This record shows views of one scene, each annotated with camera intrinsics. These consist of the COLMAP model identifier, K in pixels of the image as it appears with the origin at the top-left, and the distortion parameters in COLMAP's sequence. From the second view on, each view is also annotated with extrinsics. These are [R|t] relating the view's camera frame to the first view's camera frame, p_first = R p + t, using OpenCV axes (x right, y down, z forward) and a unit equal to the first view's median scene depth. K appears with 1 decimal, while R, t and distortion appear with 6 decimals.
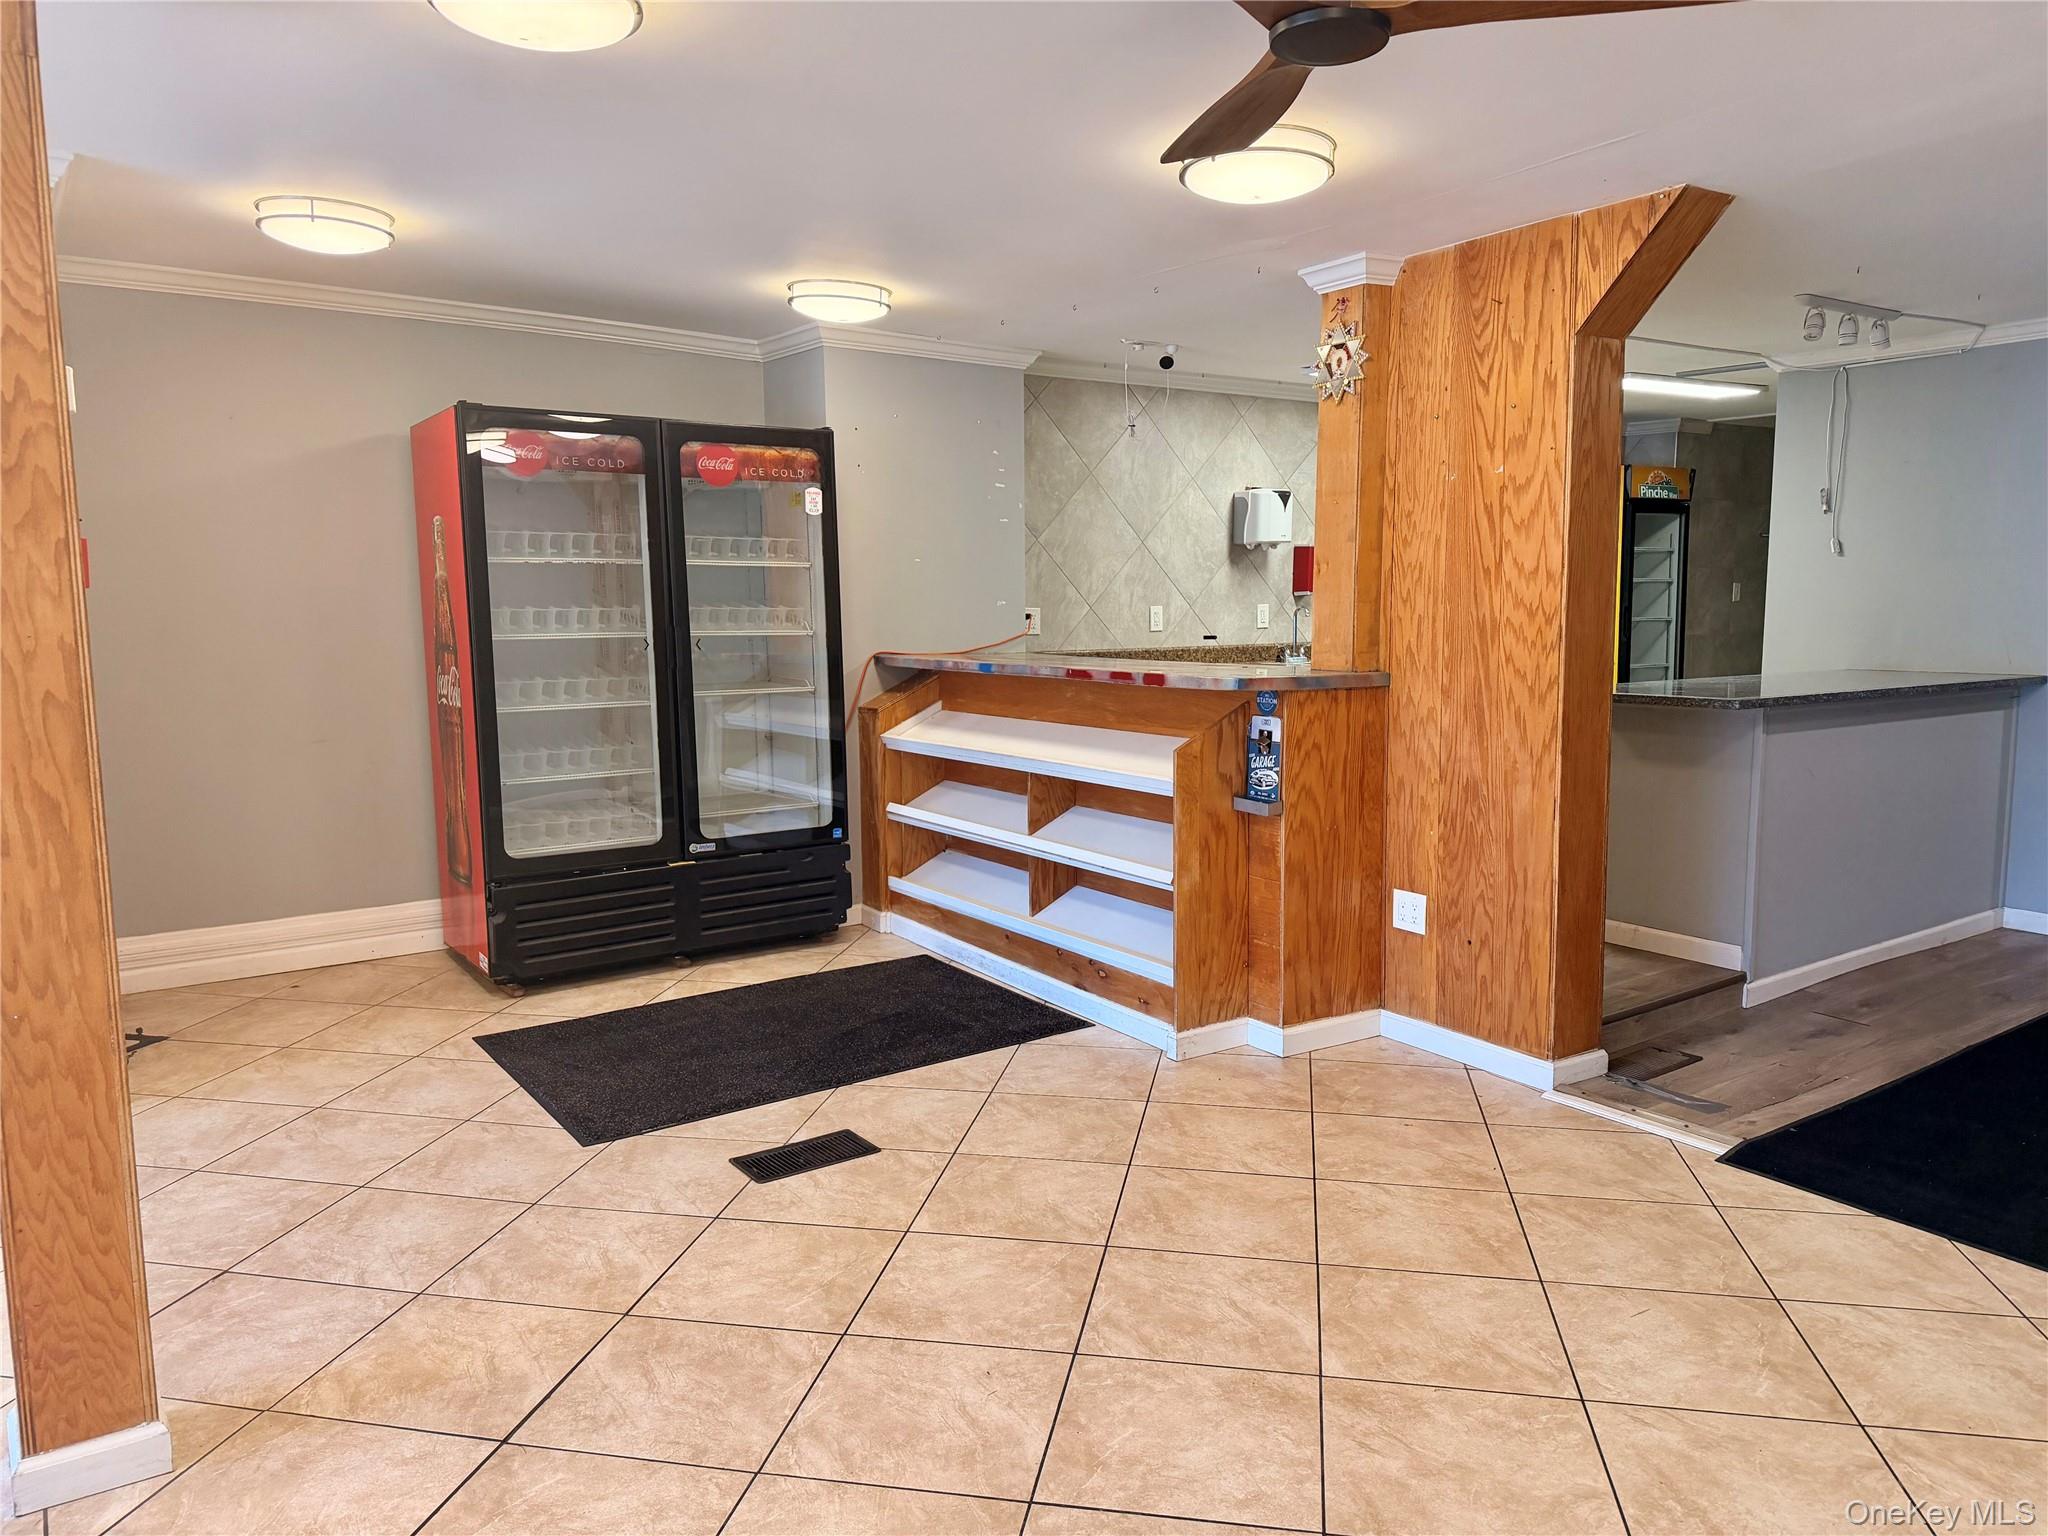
lens RADIAL K [[1415.7, 0, 1023.6], [0, 1415.7, 779.1], [0, 0, 1]] dist [0.080314, -0.096590]
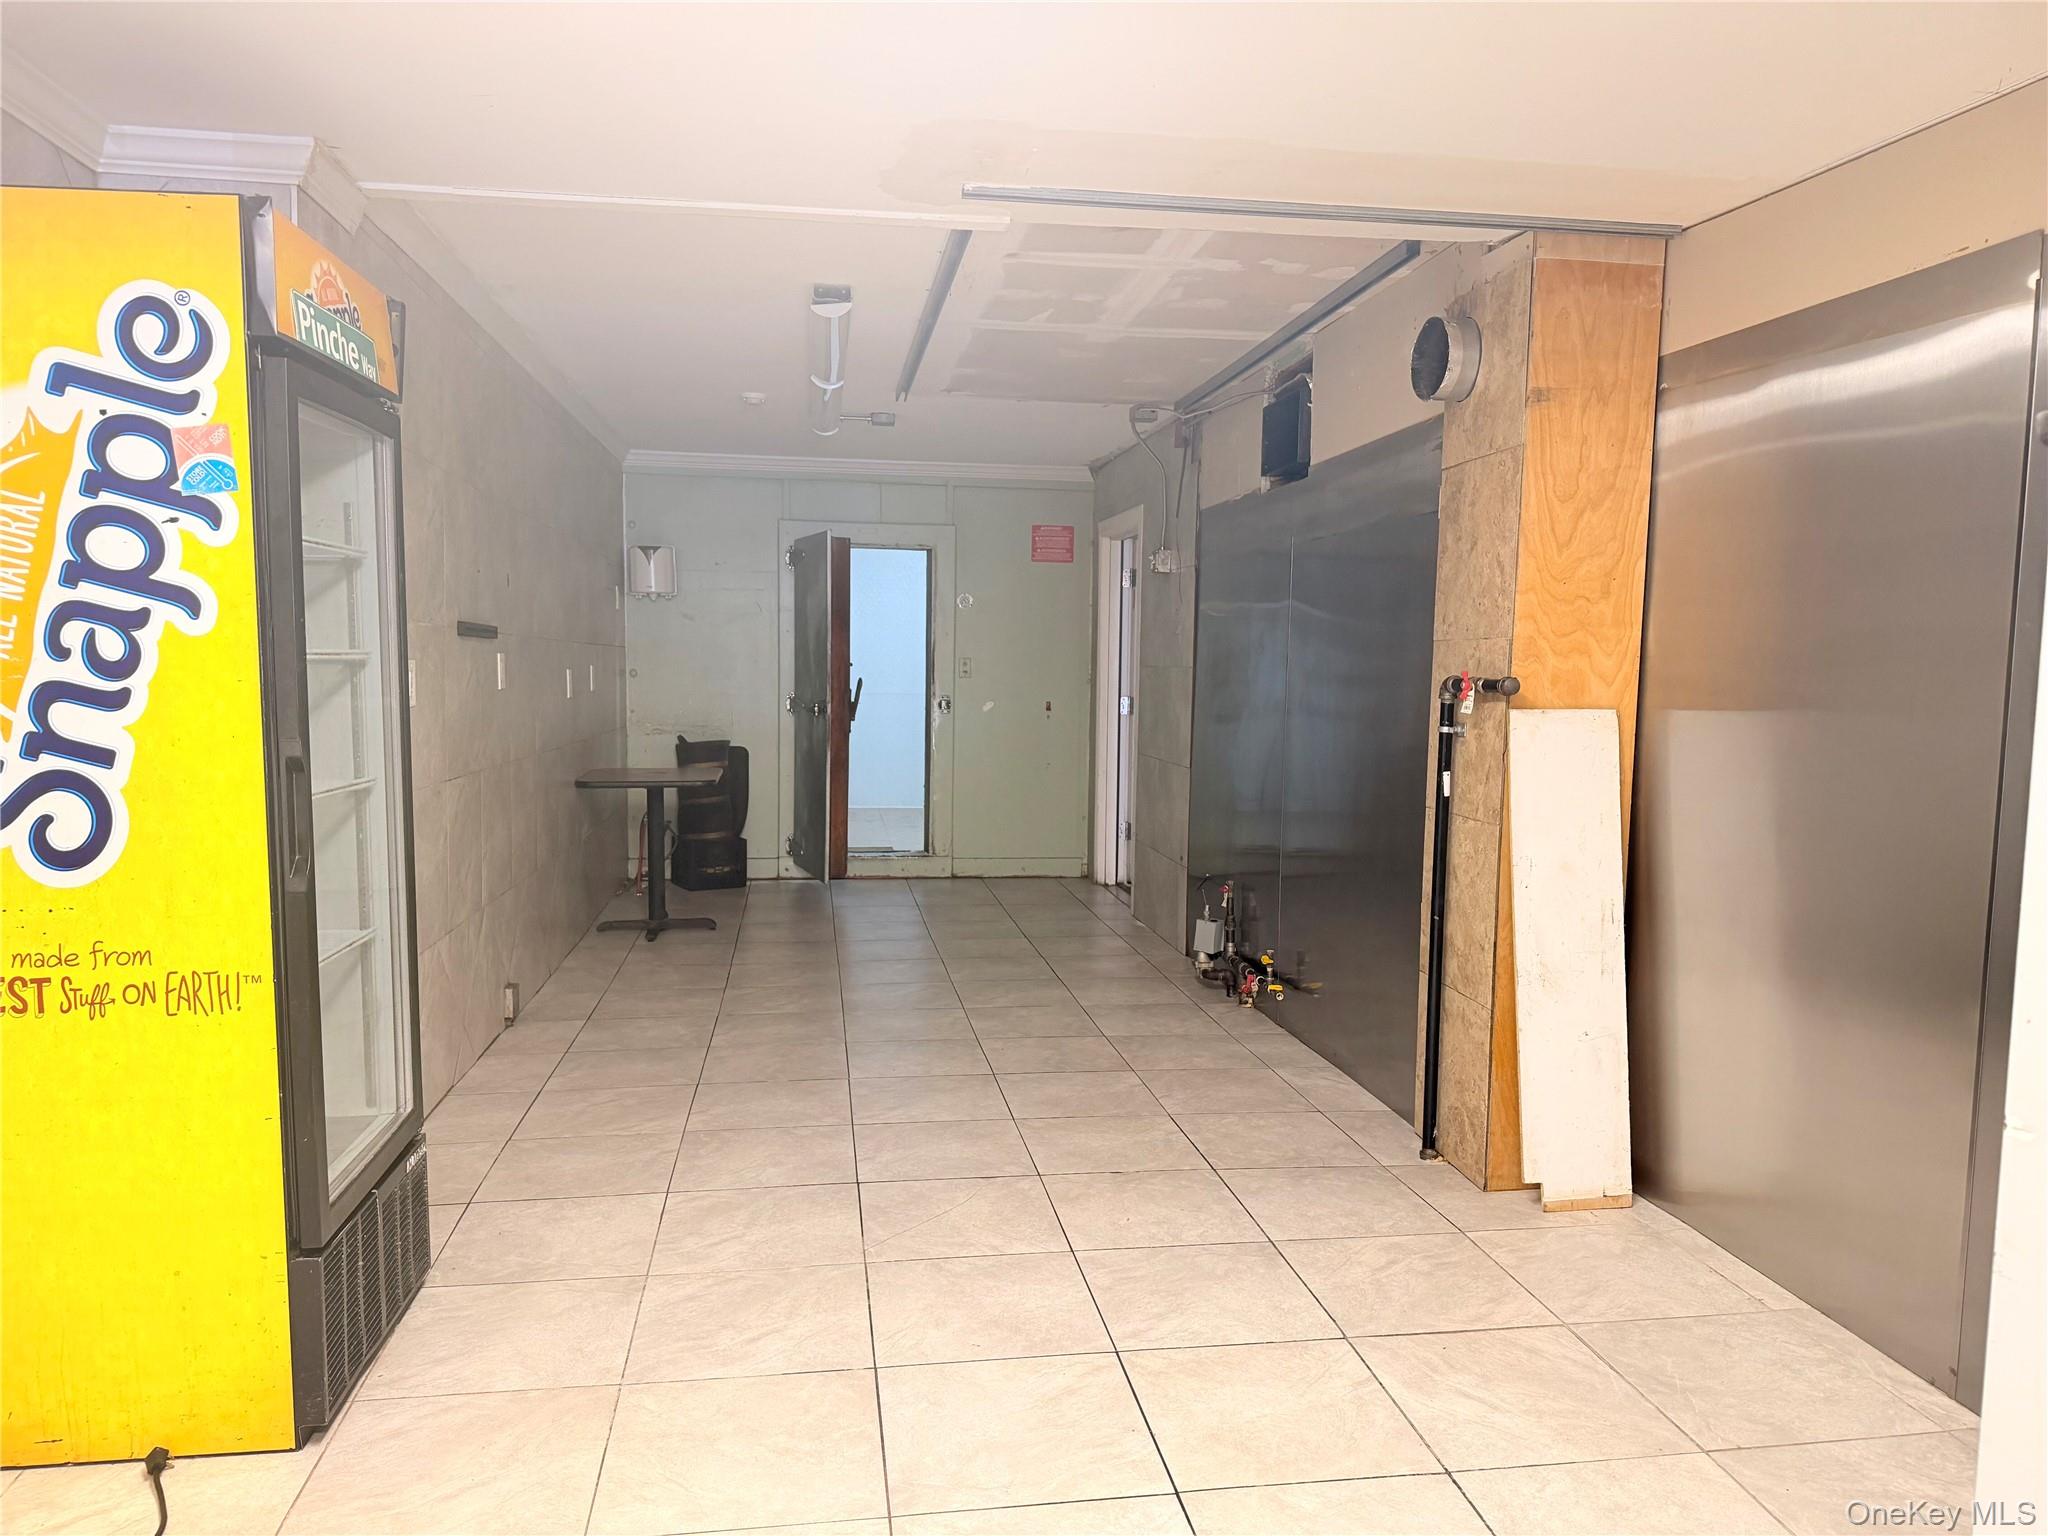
lens RADIAL K [[1435.3, 0, 1038.5], [0, 1435.3, 786.3], [0, 0, 1]] dist [0.080909, -0.107035]
pose [[0.424891, -0.065980, 0.902837, 0.486754], [0.098050, 0.994827, 0.026559, -0.220125], [-0.899919, 0.077238, 0.429163, 1.545920]]
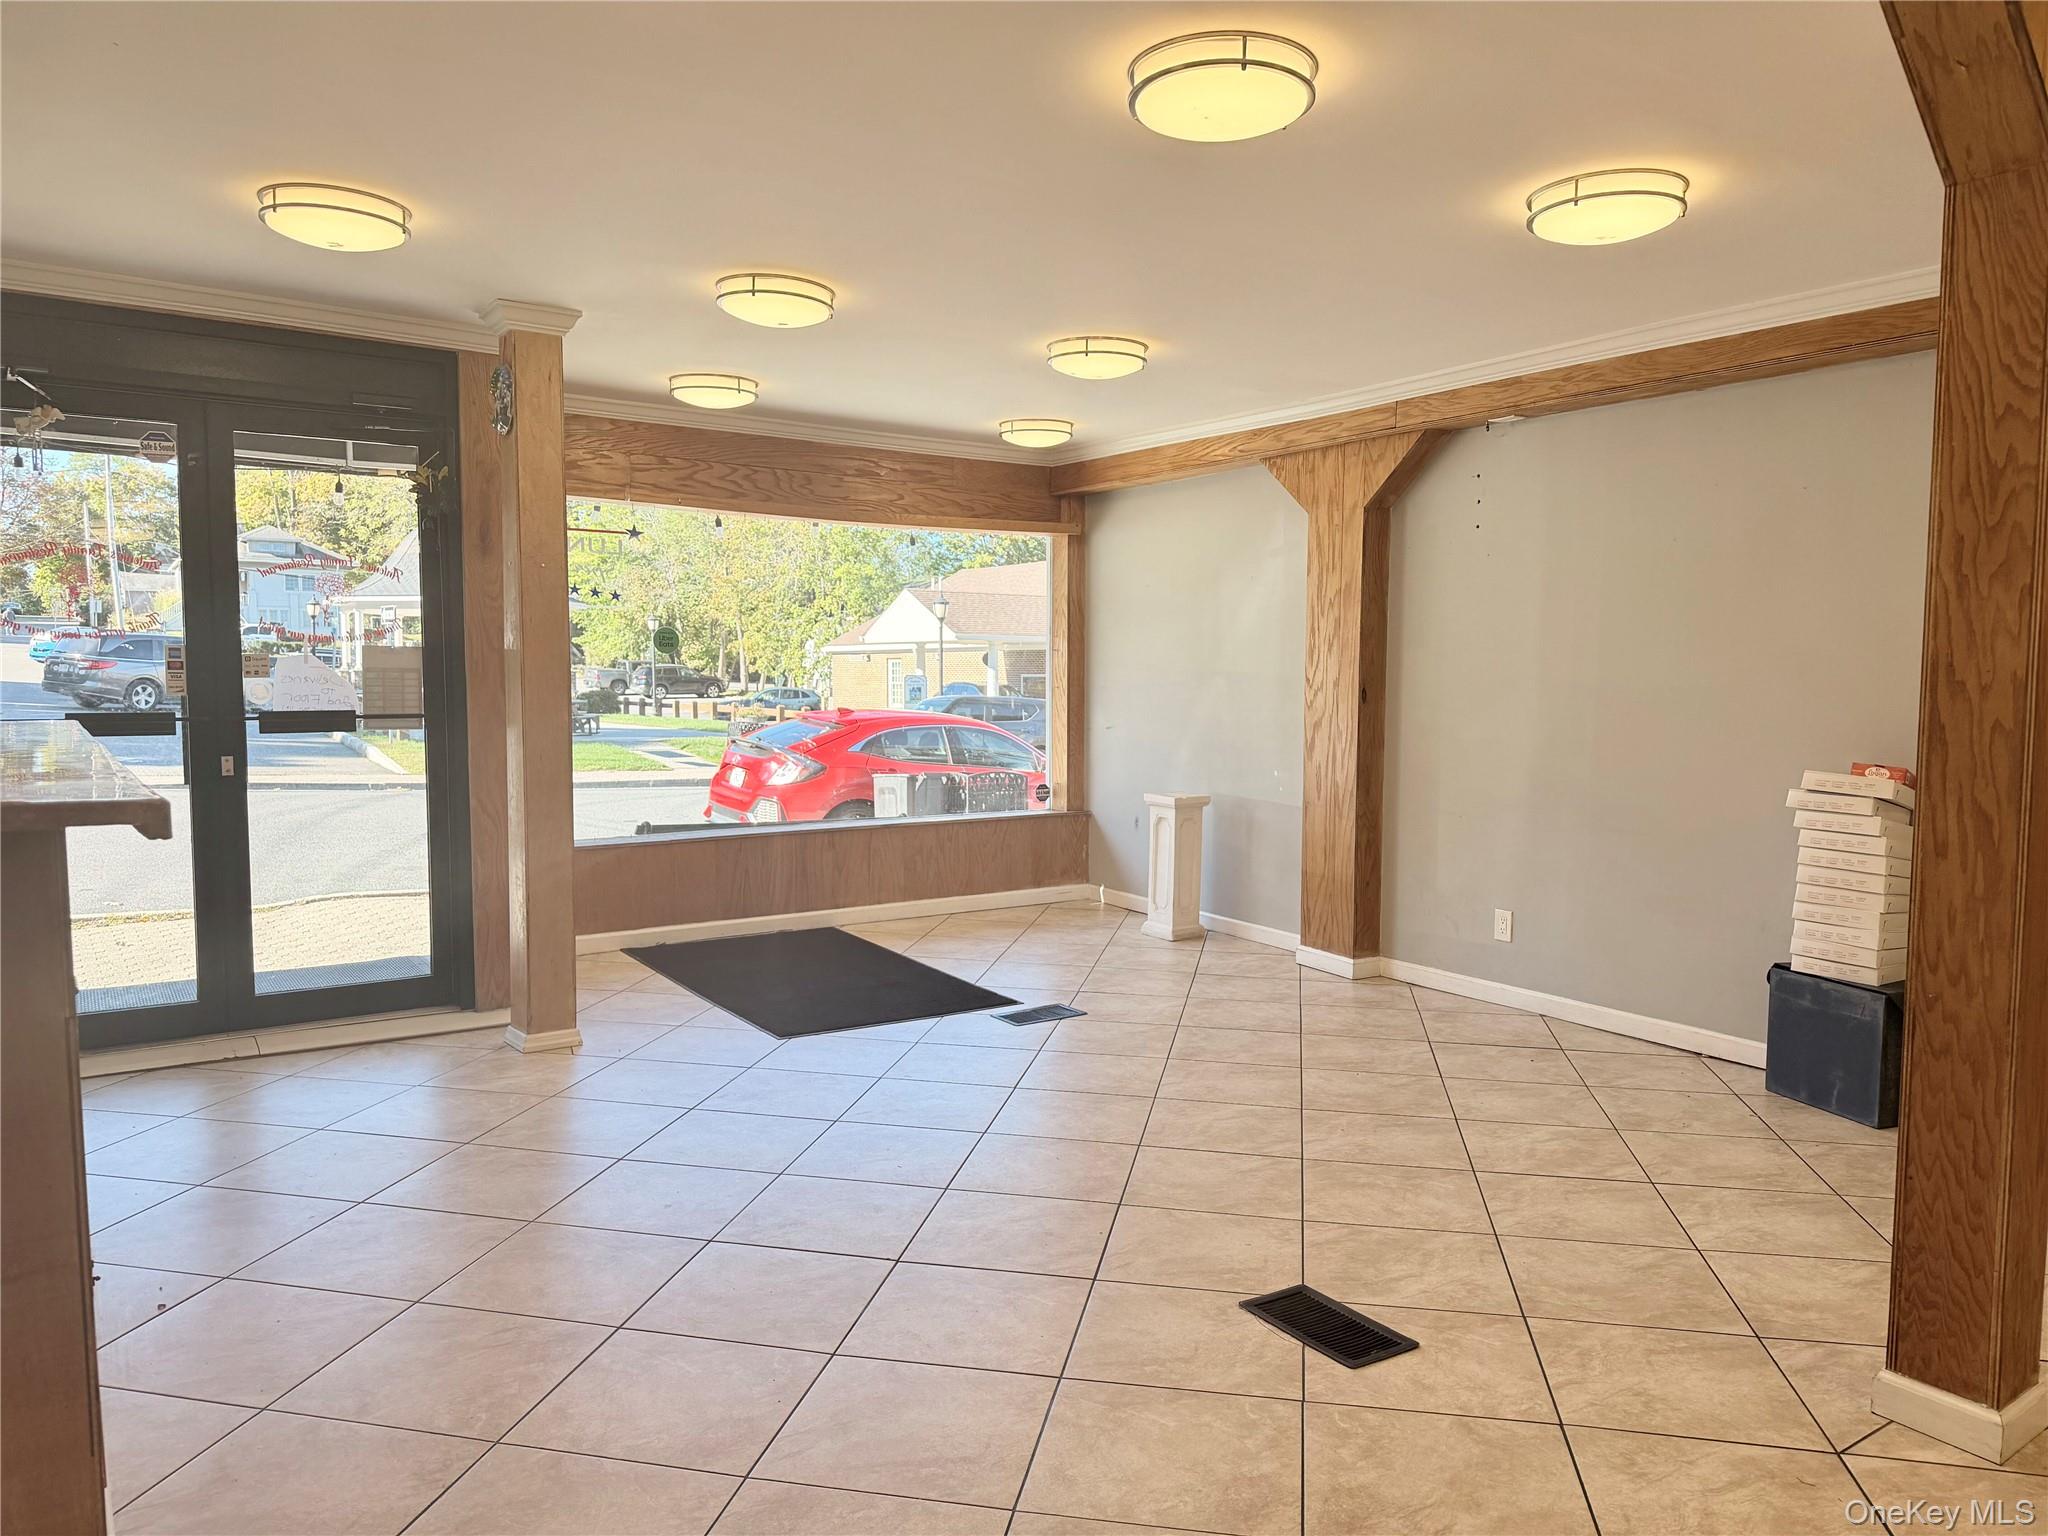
lens RADIAL K [[1409.4, 0, 1024.0], [0, 1409.4, 768.0], [0, 0, 1]] dist [-0.004485, -0.002462]
pose [[-0.005903, 0.075375, -0.997138, 0.213295], [-0.131456, 0.988443, 0.075496, -0.003238], [0.991304, 0.131526, 0.004074, 0.119566]]
